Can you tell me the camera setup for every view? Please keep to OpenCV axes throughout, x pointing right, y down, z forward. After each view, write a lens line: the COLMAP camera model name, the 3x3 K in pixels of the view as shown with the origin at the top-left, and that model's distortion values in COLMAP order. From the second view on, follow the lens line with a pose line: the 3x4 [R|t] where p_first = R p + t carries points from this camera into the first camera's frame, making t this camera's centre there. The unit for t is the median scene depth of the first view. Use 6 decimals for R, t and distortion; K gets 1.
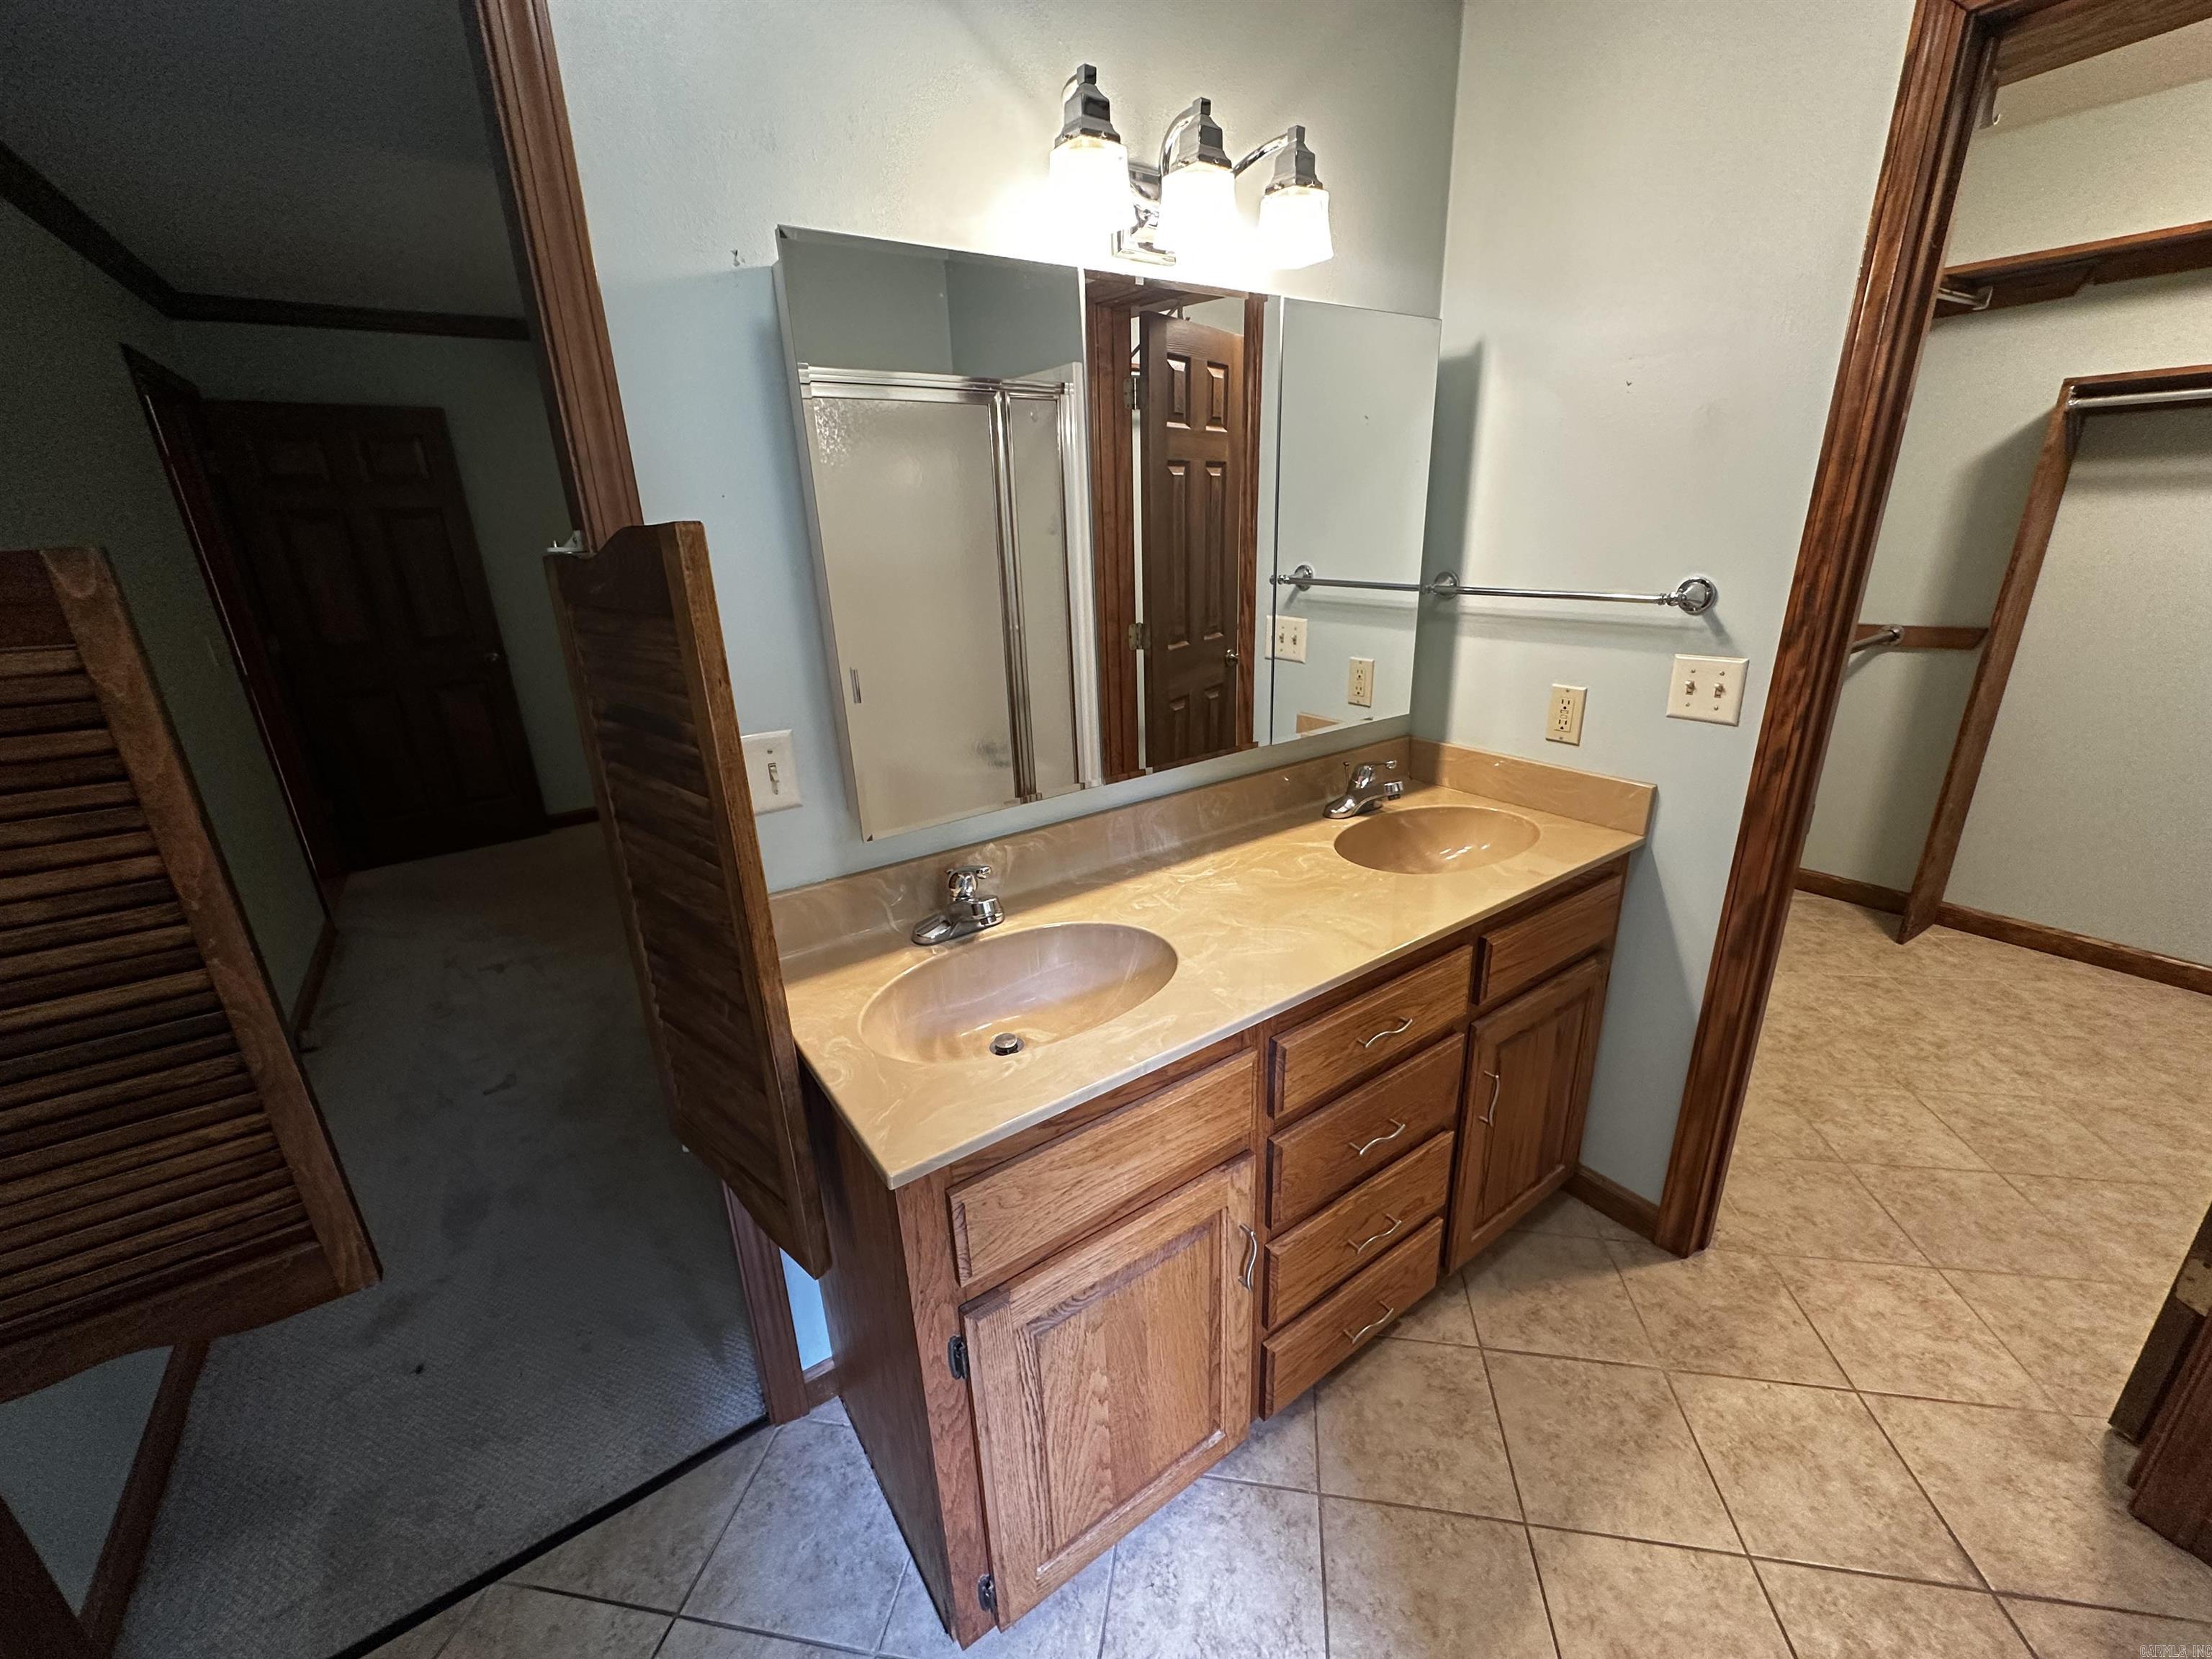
lens RADIAL K [[877.1, 0, 1107.5], [0, 877.1, 825.2], [0, 0, 1]] dist [0.011023, -0.003460]
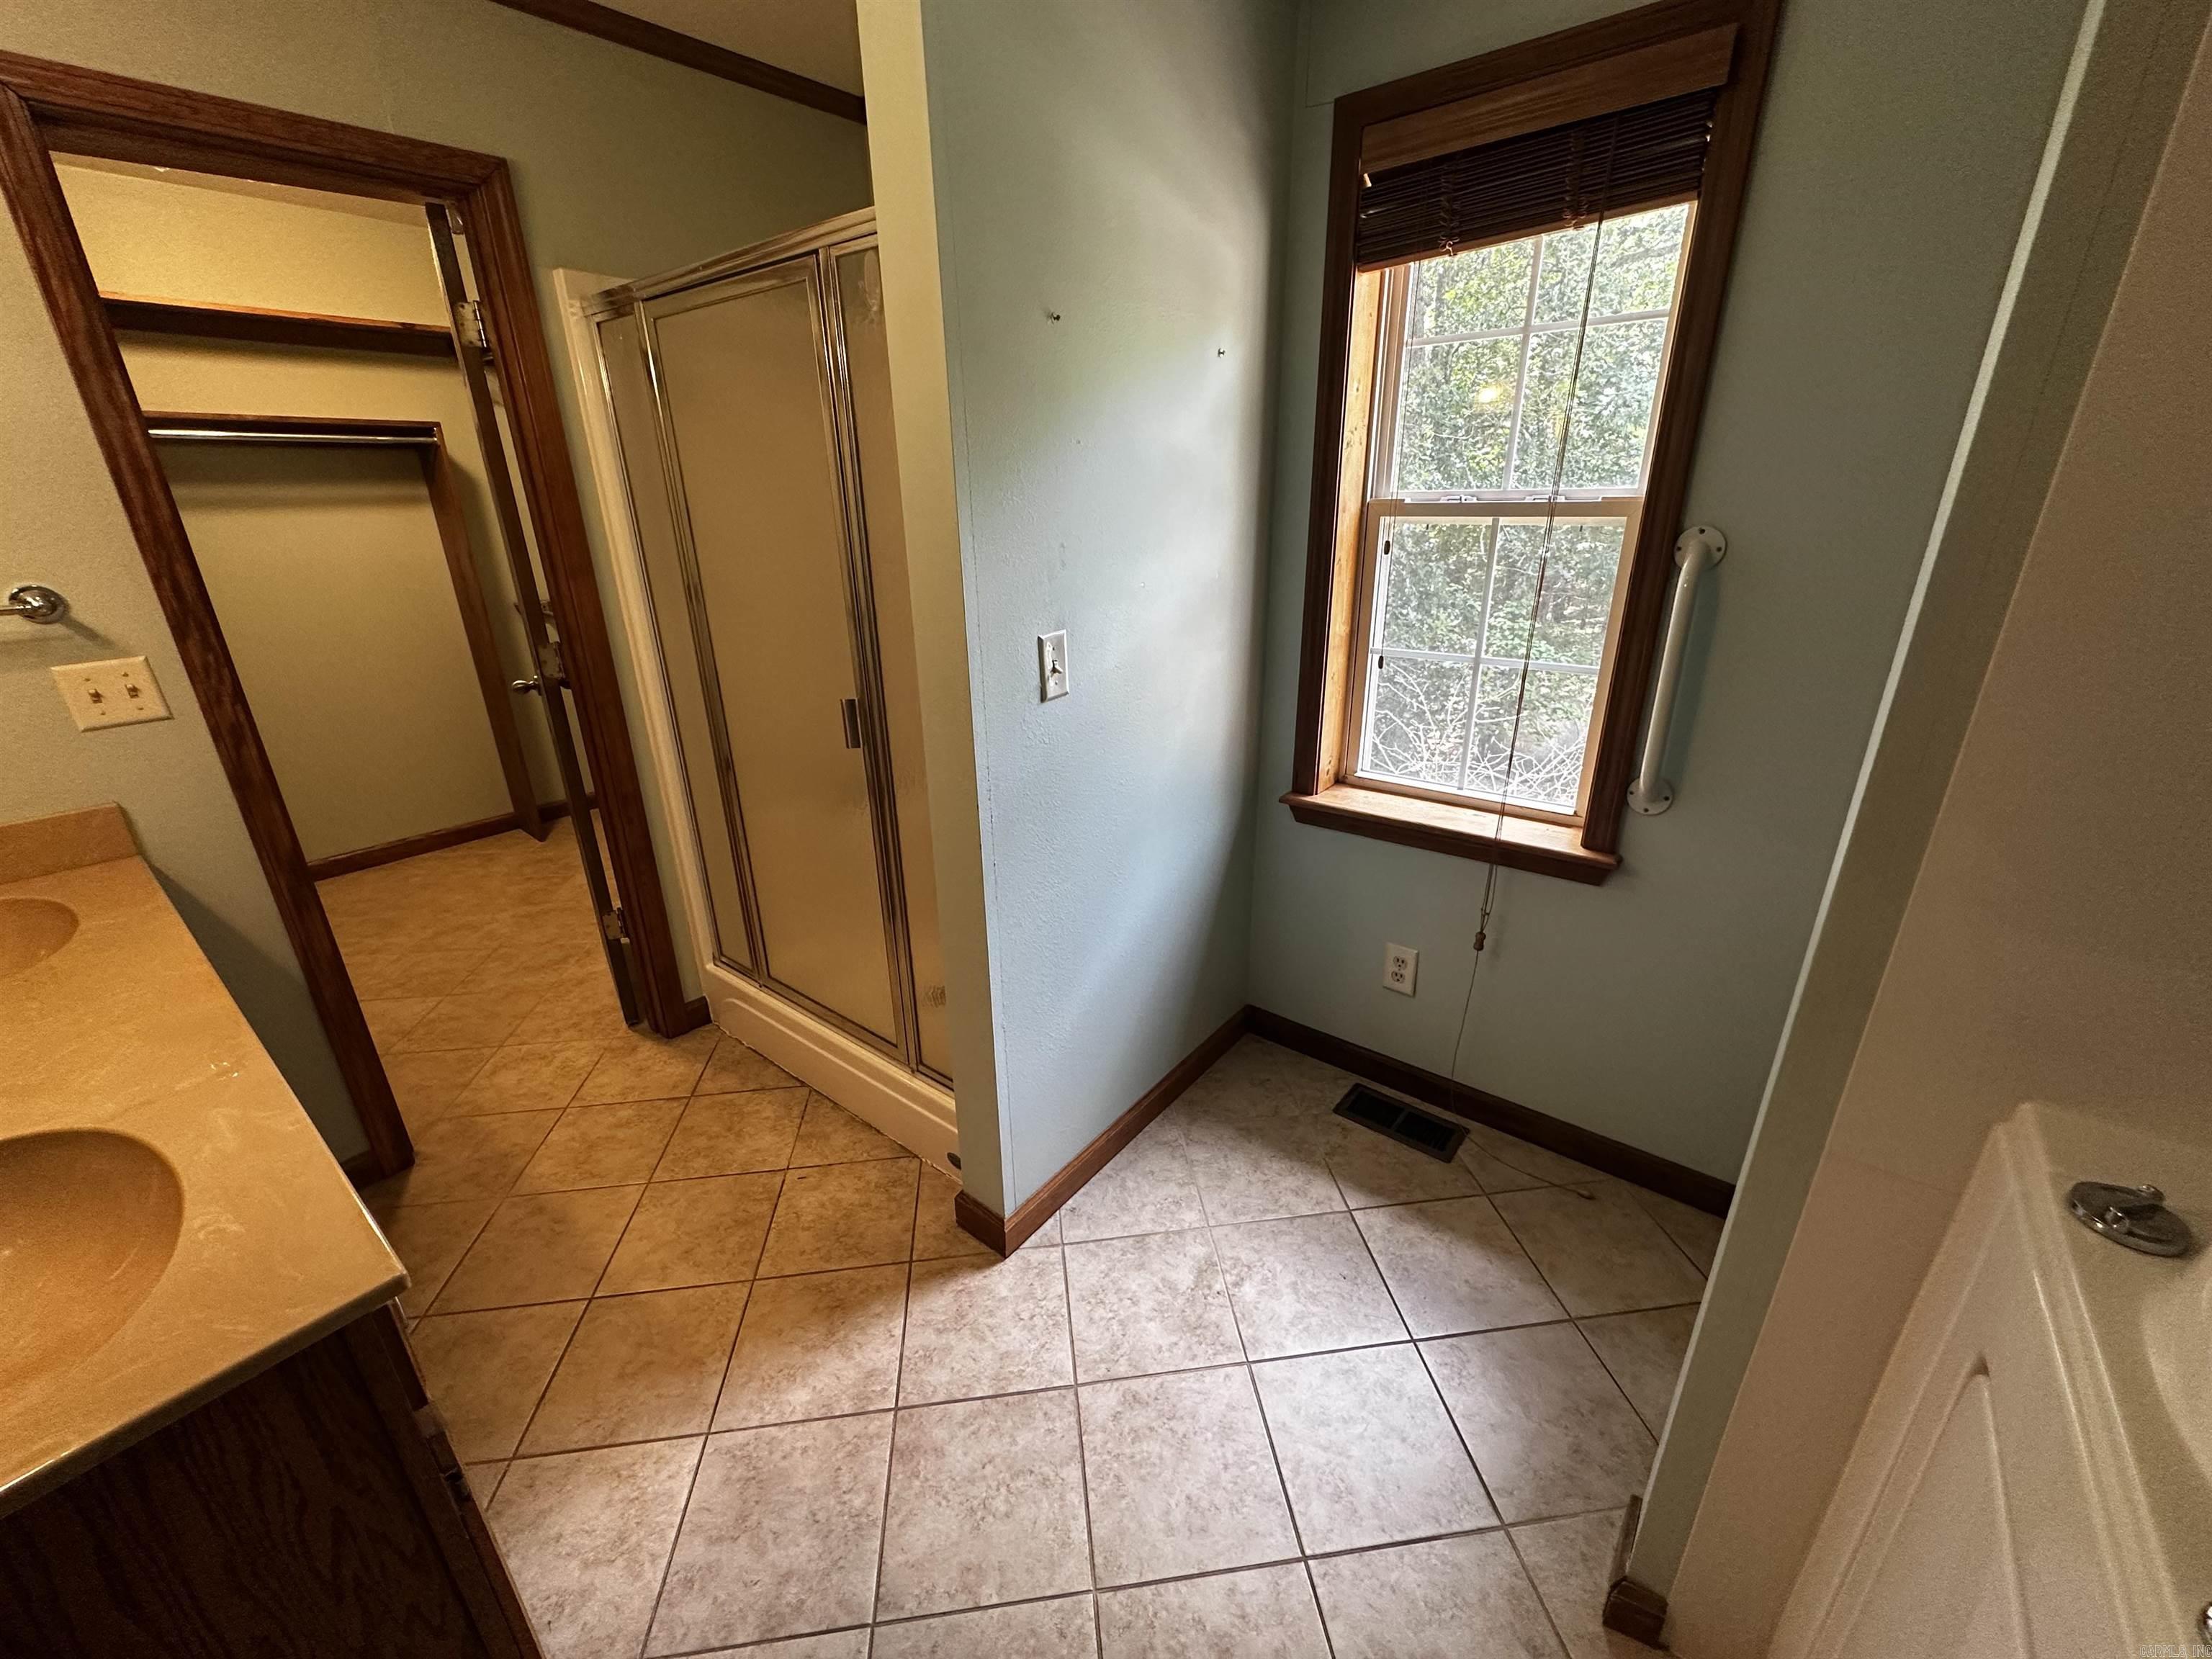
lens RADIAL K [[877.1, 0, 1106.8], [0, 877.1, 829.1], [0, 0, 1]] dist [0.011023, -0.003460]
pose [[-0.289114, -0.305313, 0.907302, -0.542441], [0.337114, 0.854594, 0.394999, -0.035047], [-0.895973, 0.420064, -0.144150, 0.176671]]
